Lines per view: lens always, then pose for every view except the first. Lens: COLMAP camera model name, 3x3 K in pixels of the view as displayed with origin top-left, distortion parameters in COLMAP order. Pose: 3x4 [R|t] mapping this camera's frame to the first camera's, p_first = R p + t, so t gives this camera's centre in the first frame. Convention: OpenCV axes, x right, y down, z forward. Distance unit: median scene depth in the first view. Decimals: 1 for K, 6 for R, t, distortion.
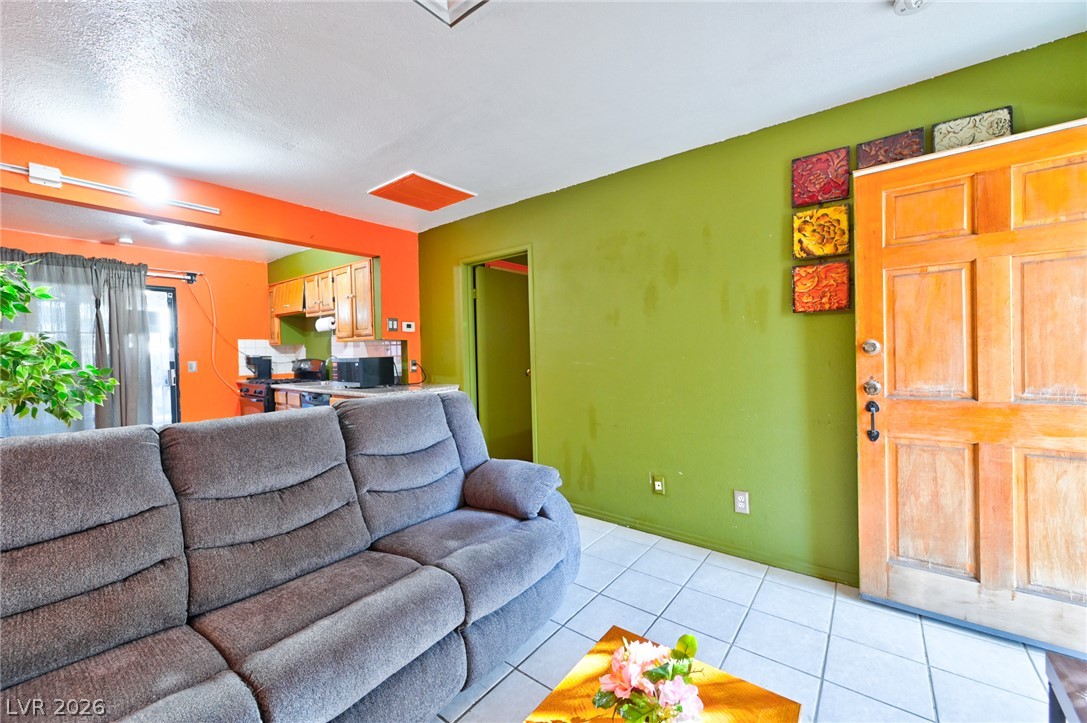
lens RADIAL K [[427.3, 0, 548.9], [0, 427.3, 360.4], [0, 0, 1]] dist [-0.001155, 0.000224]
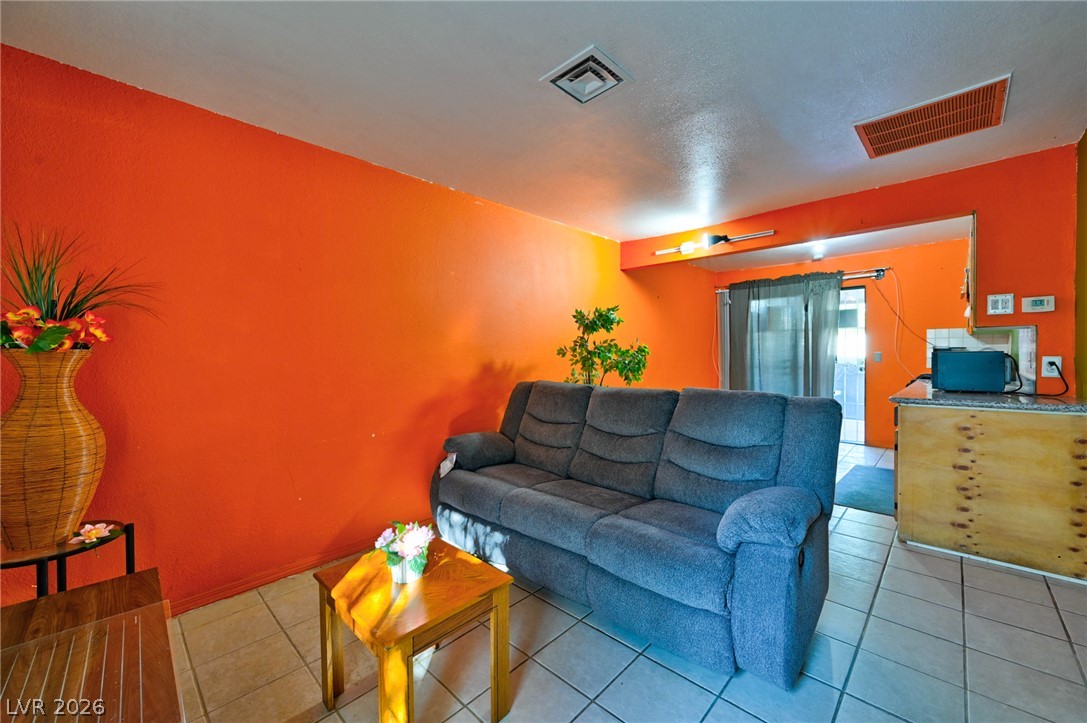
lens RADIAL K [[427.3, 0, 546.7], [0, 427.3, 356.5], [0, 0, 1]] dist [-0.001155, 0.000224]
pose [[-0.113147, 0.028347, -0.993174, 0.348946], [-0.006071, 0.999555, 0.029221, -0.013738], [0.993560, 0.009335, -0.112924, 0.319103]]
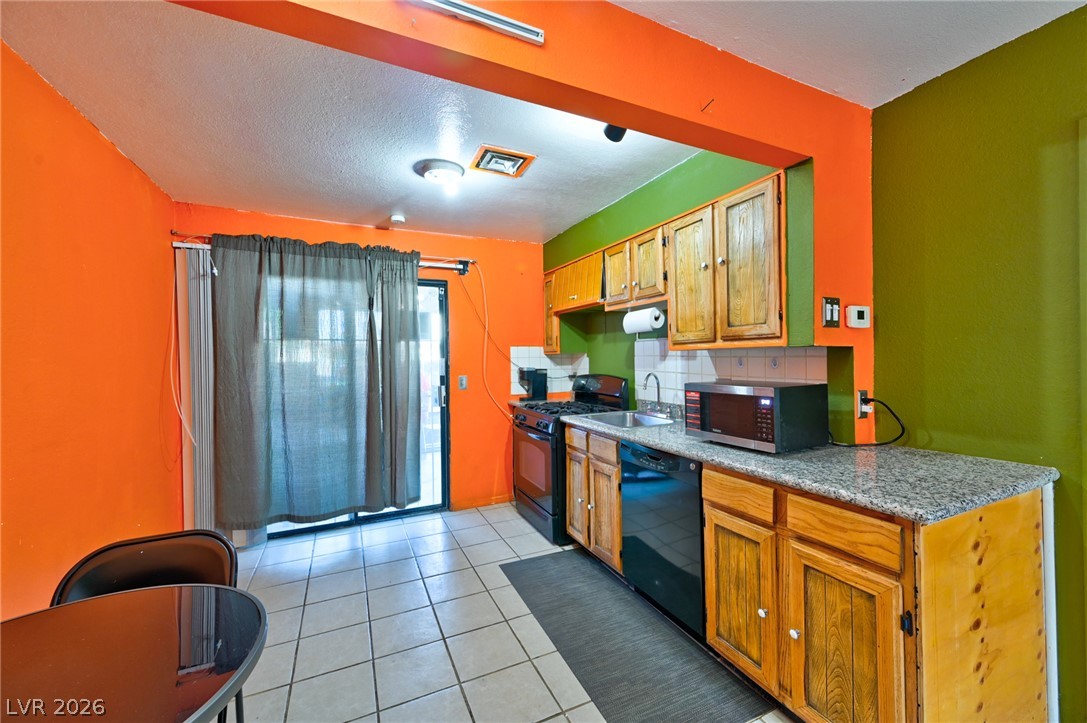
lens RADIAL K [[427.3, 0, 548.7], [0, 427.3, 359.1], [0, 0, 1]] dist [-0.001155, 0.000224]
pose [[0.890422, 0.005771, -0.455099, -0.375979], [-0.011362, 0.999890, -0.009550, -0.024304], [0.454994, 0.013674, 0.890390, 0.416381]]
